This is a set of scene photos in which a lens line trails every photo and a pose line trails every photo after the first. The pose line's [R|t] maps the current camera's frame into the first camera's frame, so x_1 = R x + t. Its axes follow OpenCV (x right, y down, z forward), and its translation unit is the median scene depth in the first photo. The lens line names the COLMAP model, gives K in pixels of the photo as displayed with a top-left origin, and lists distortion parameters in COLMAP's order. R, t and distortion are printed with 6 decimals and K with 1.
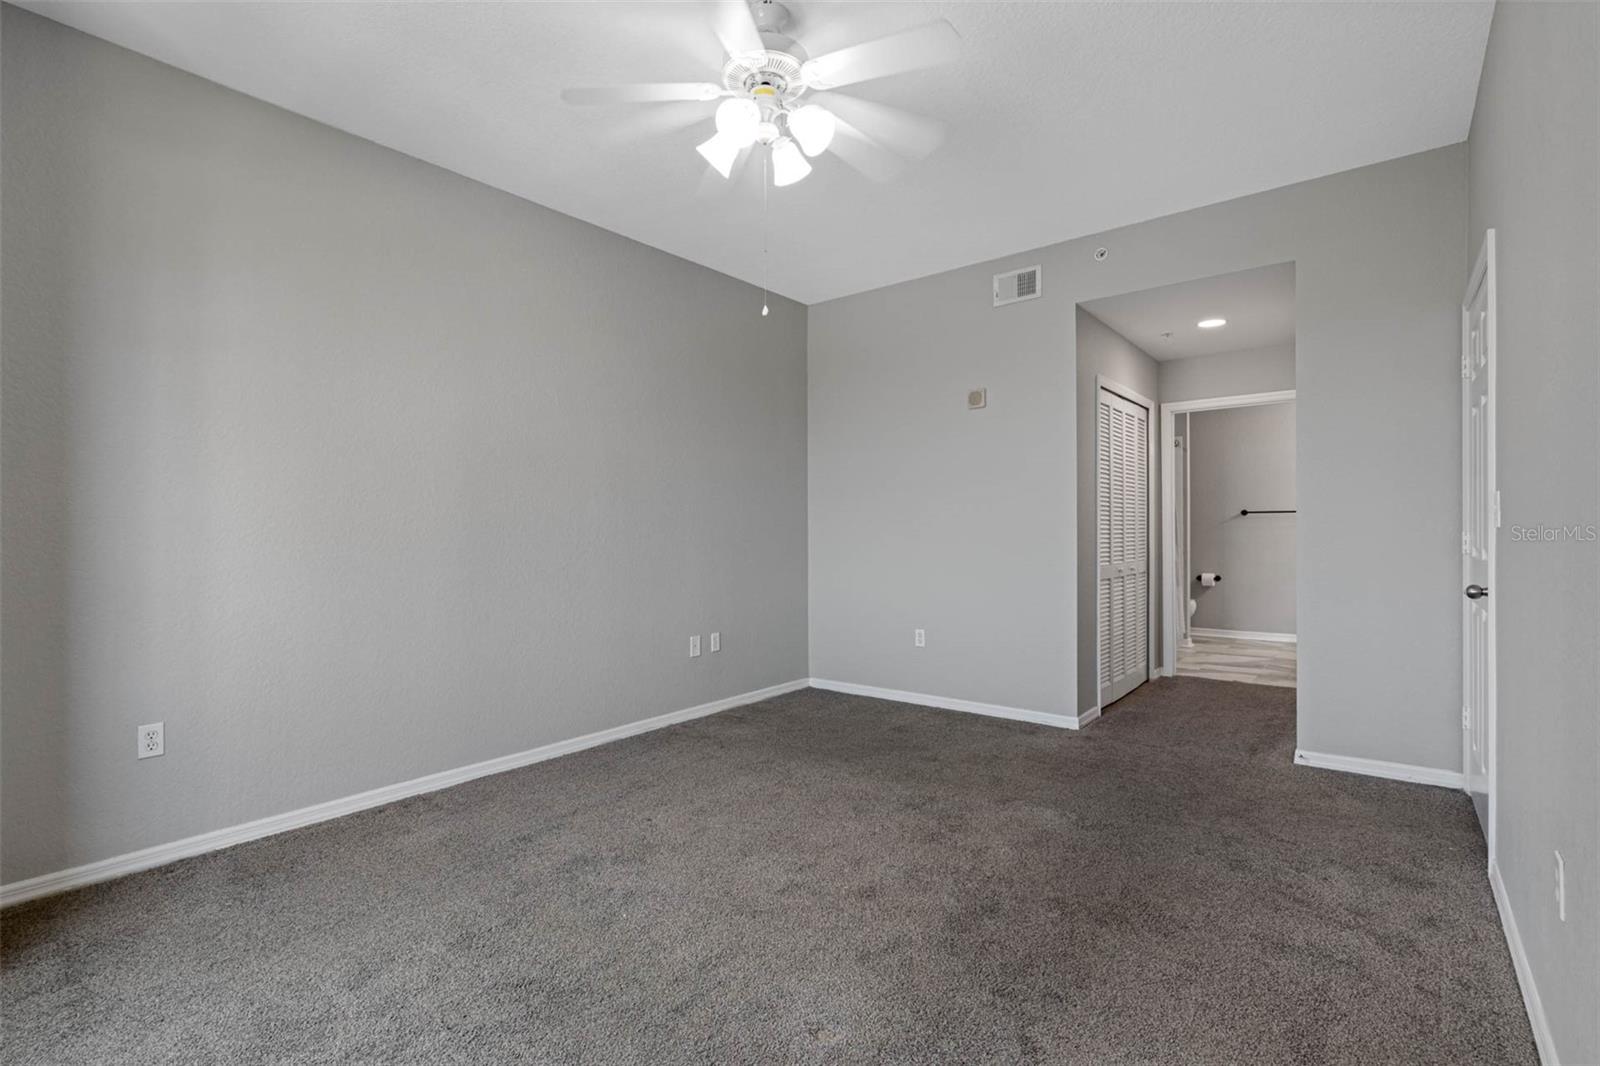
lens RADIAL K [[739.6, 0, 797.3], [0, 739.6, 537.2], [0, 0, 1]] dist [-0.000266, 0.001501]
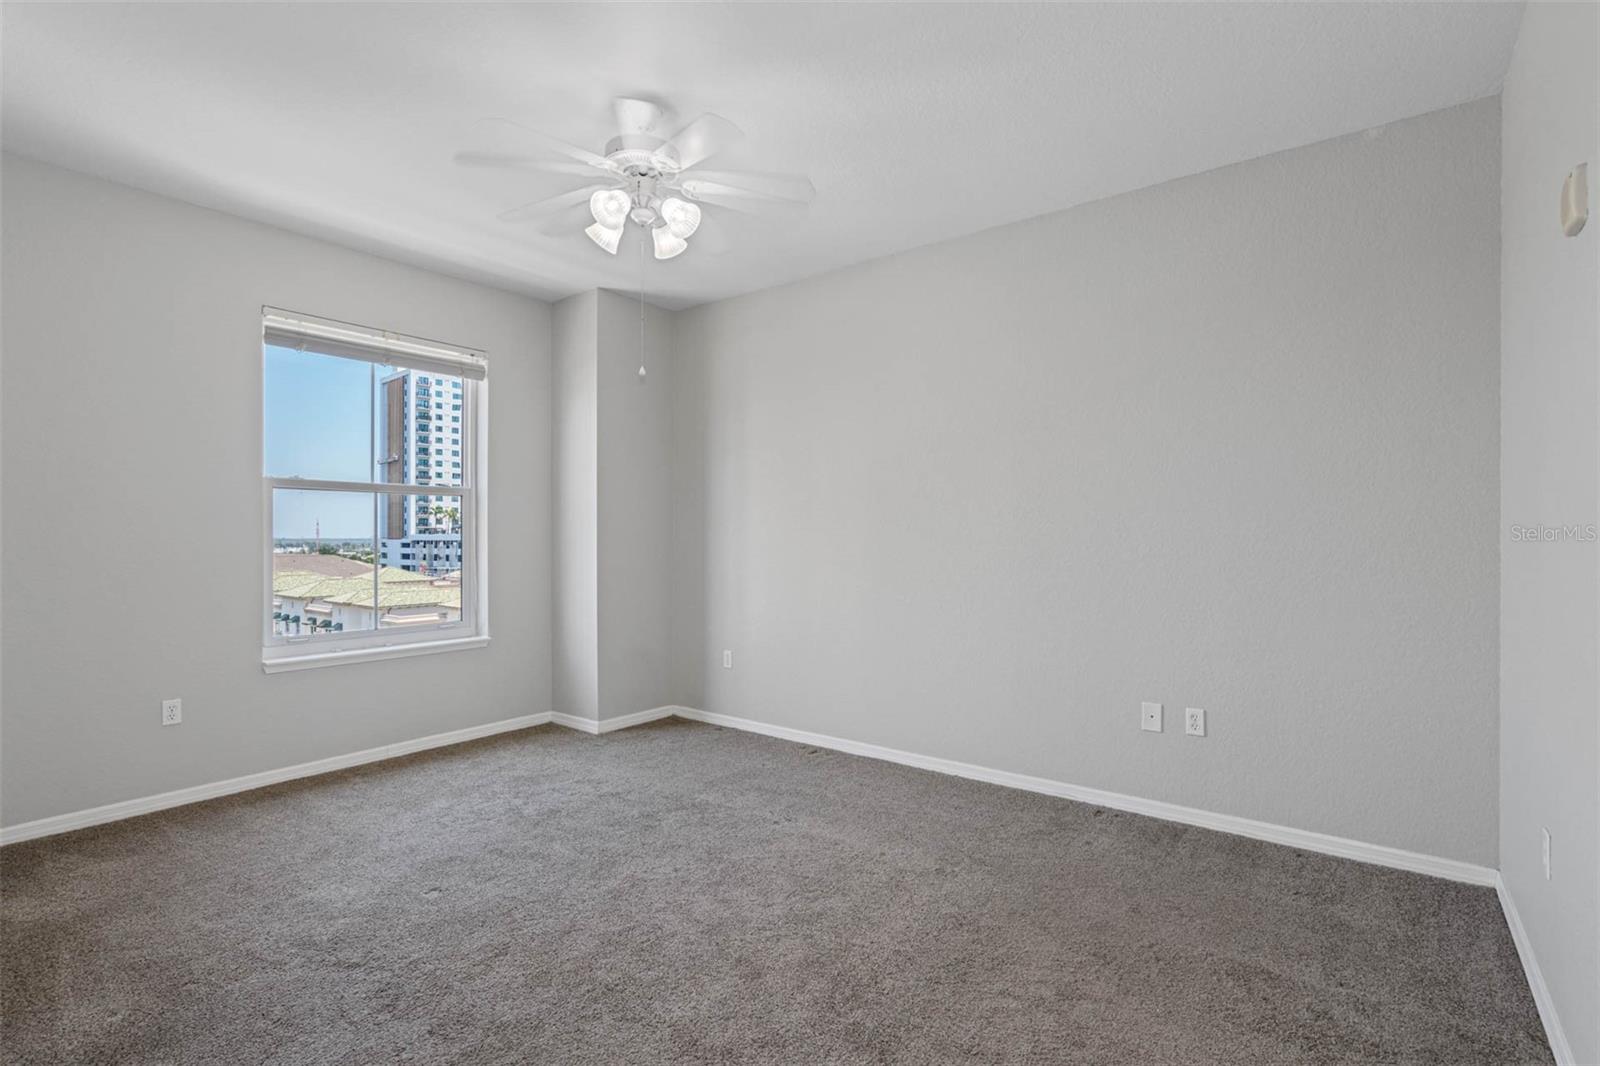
lens RADIAL K [[739.6, 0, 797.3], [0, 739.6, 537.2], [0, 0, 1]] dist [-0.000266, 0.001501]
pose [[0.017945, -0.001821, -0.999837, 0.799706], [-0.013995, 0.999900, -0.002073, -0.029817], [0.999741, 0.014030, 0.017918, 0.880939]]
